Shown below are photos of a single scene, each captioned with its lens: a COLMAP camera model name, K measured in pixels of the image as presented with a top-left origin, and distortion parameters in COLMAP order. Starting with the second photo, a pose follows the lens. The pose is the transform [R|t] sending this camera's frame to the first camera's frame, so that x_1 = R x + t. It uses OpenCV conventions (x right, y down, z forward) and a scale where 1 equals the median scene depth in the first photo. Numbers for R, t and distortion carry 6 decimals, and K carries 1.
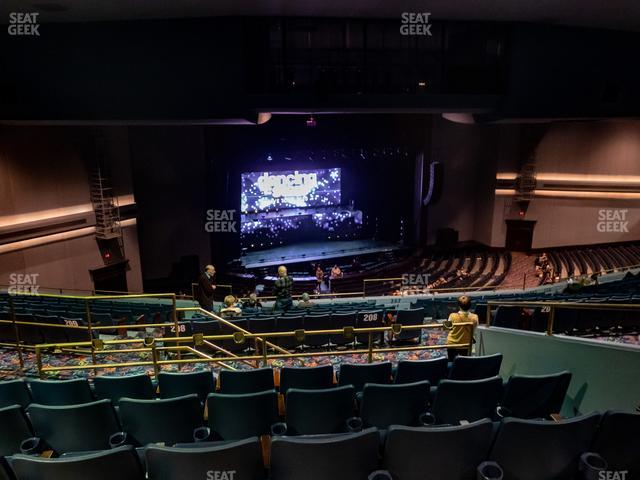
lens RADIAL K [[491.6, 0, 323.7], [0, 491.6, 244.2], [0, 0, 1]] dist [-0.029477, 0.033990]
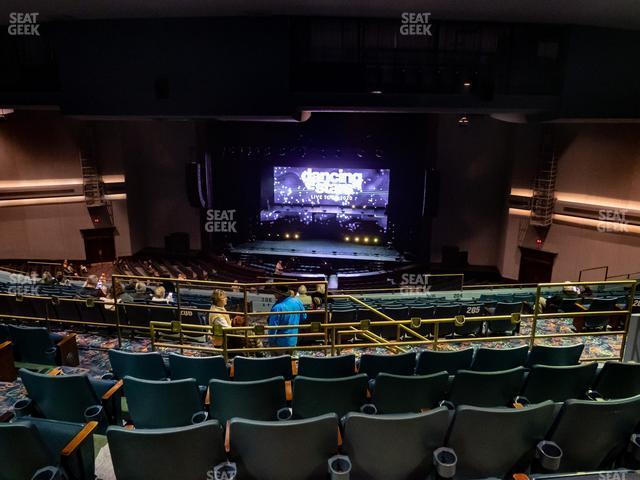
lens RADIAL K [[491.6, 0, 326.1], [0, 491.6, 236.3], [0, 0, 1]] dist [-0.029477, 0.033990]
pose [[0.848414, 0.140845, -0.510251, 0.518364], [-0.148095, 0.988614, 0.026644, -0.041804], [0.508194, 0.052960, 0.859613, 0.149482]]
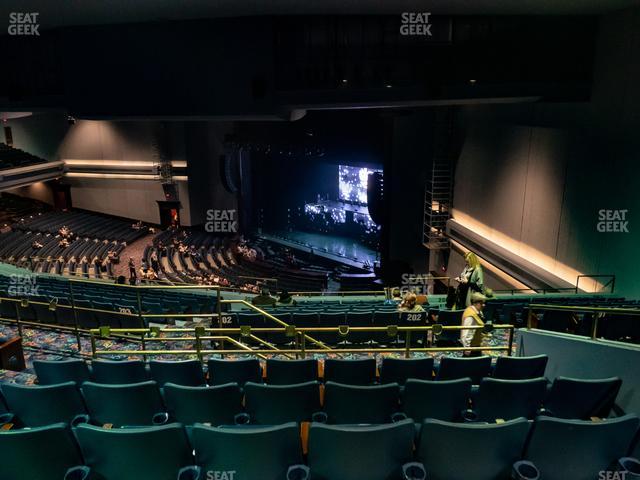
lens RADIAL K [[491.6, 0, 321.8], [0, 491.6, 240.3], [0, 0, 1]] dist [-0.029477, 0.033990]
pose [[0.350038, 0.240670, -0.905291, 0.917510], [-0.242703, 0.956731, 0.160502, -0.159987], [0.904748, 0.163535, 0.393304, 0.604801]]
